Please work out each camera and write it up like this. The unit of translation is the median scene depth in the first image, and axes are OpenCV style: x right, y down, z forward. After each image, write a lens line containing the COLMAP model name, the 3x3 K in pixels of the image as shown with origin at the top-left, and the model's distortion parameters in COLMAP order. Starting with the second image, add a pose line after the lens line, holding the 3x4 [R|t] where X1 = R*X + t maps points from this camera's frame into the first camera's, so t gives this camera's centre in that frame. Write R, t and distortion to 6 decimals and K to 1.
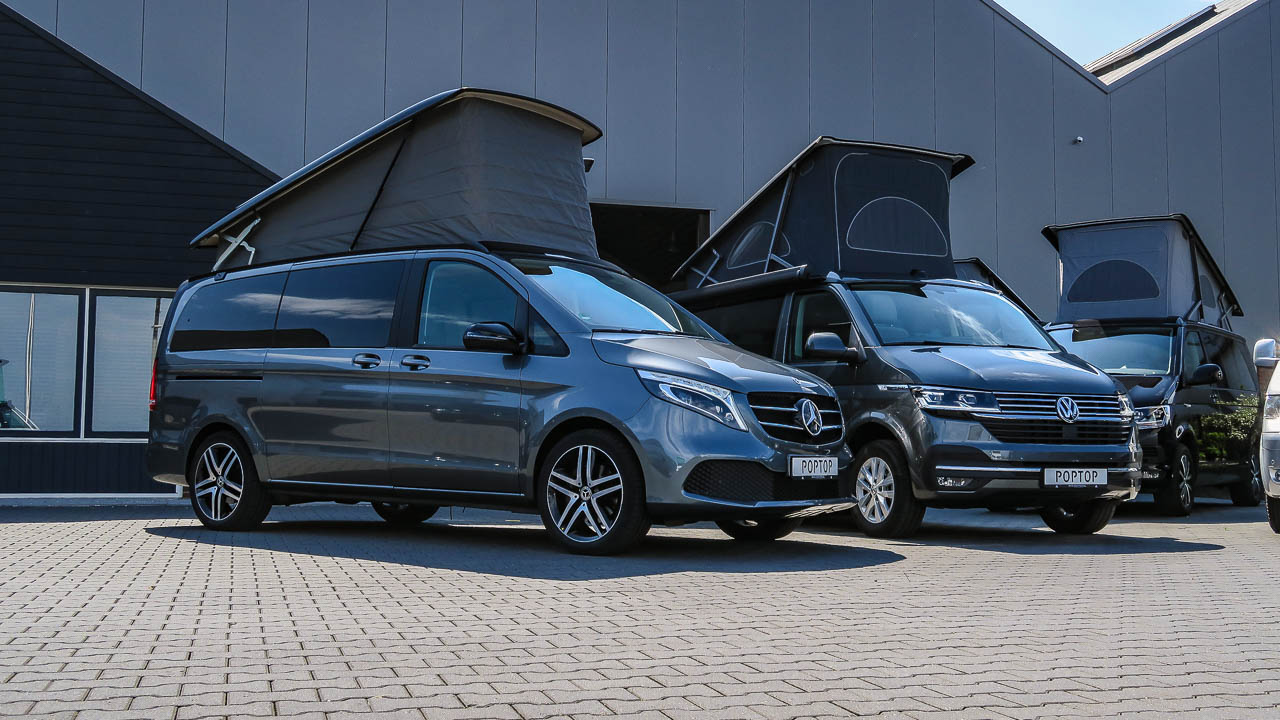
lens RADIAL K [[1376.9, 0, 648.0], [0, 1376.9, 350.5], [0, 0, 1]] dist [0.017568, 0.000000]
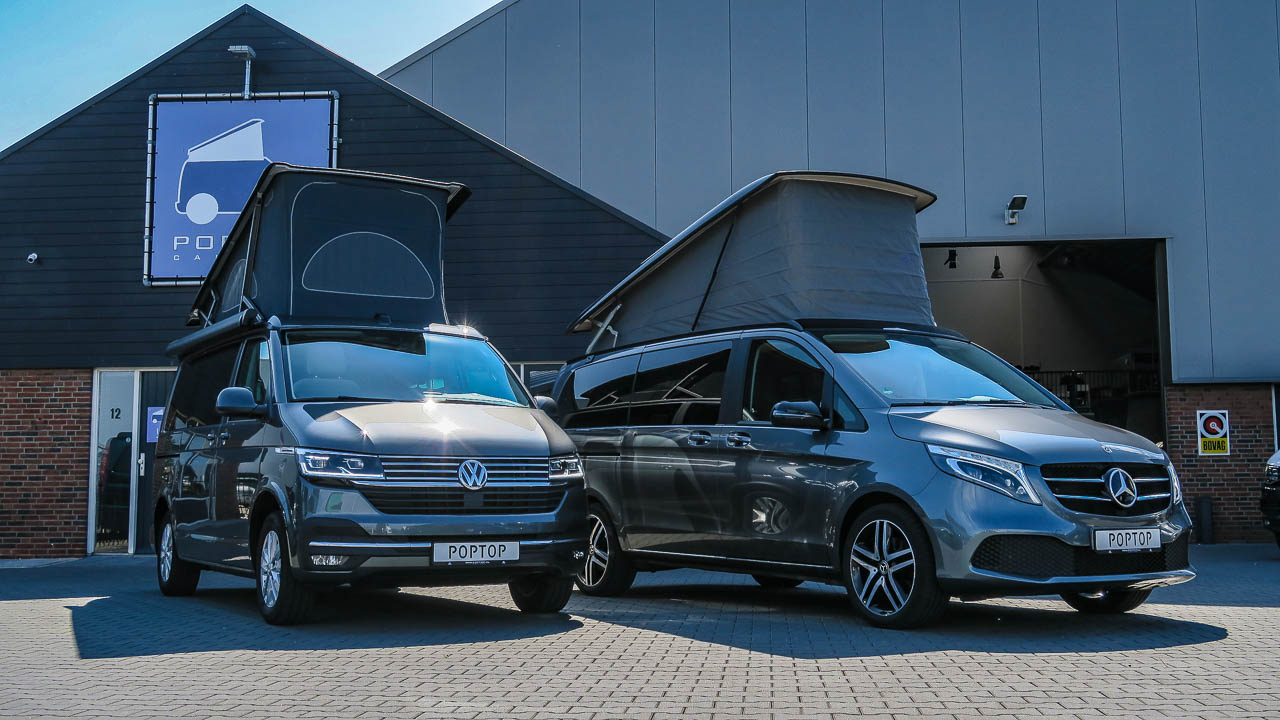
lens RADIAL K [[1463.4, 0, 640.8], [0, 1463.4, 351.3], [0, 0, 1]] dist [0.011674, 0.000000]
pose [[0.931490, -0.048009, -0.360586, 0.165314], [0.038539, 0.998698, -0.033410, -0.023300], [0.361720, 0.017224, 0.932128, -0.066471]]
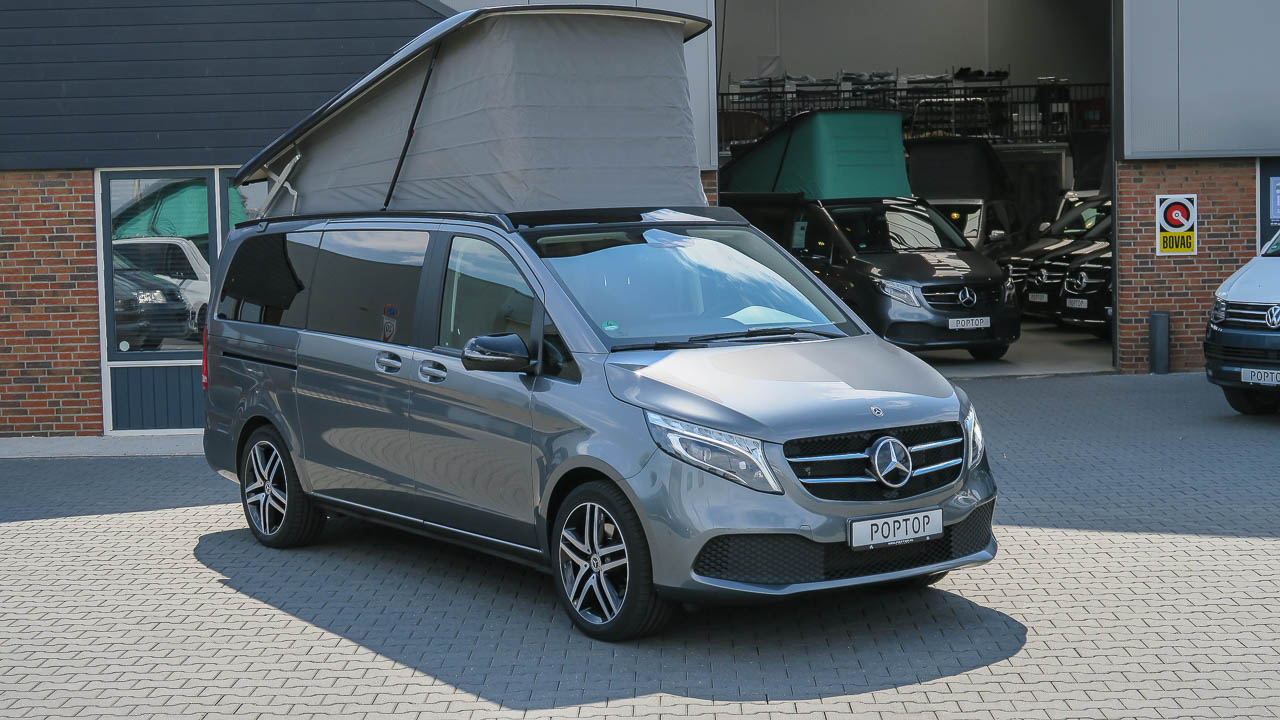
lens RADIAL K [[2070.3, 0, 640.8], [0, 2070.3, 360.8], [0, 0, 1]] dist [0.052471, 0.000000]
pose [[0.953096, -0.003378, -0.302651, 0.305076], [0.049342, 0.988295, 0.144356, -0.162978], [0.298620, -0.152519, 0.942106, -0.089479]]
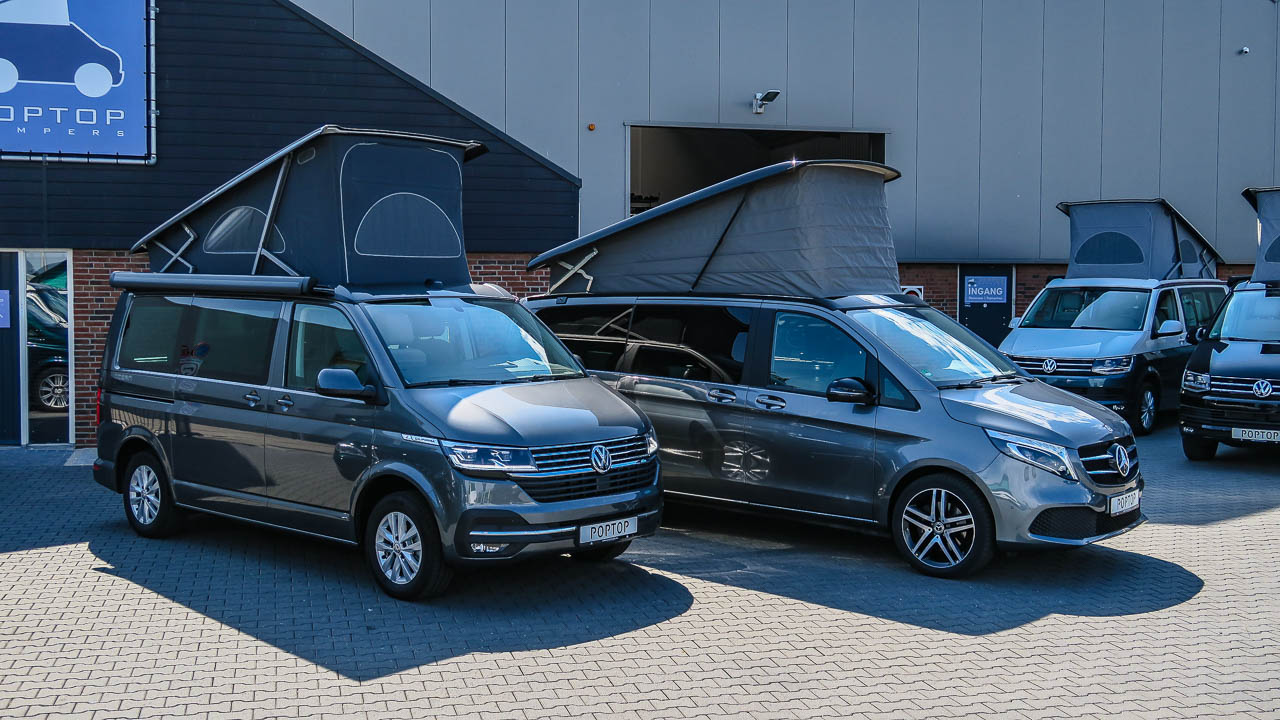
lens RADIAL K [[1427.1, 0, 646.9], [0, 1427.1, 364.5], [0, 0, 1]] dist [0.037748, 0.000000]
pose [[0.999441, -0.000149, -0.033419, -0.232633], [0.004706, 0.990652, 0.136329, -0.189852], [0.033086, -0.136410, 0.990100, -0.214718]]
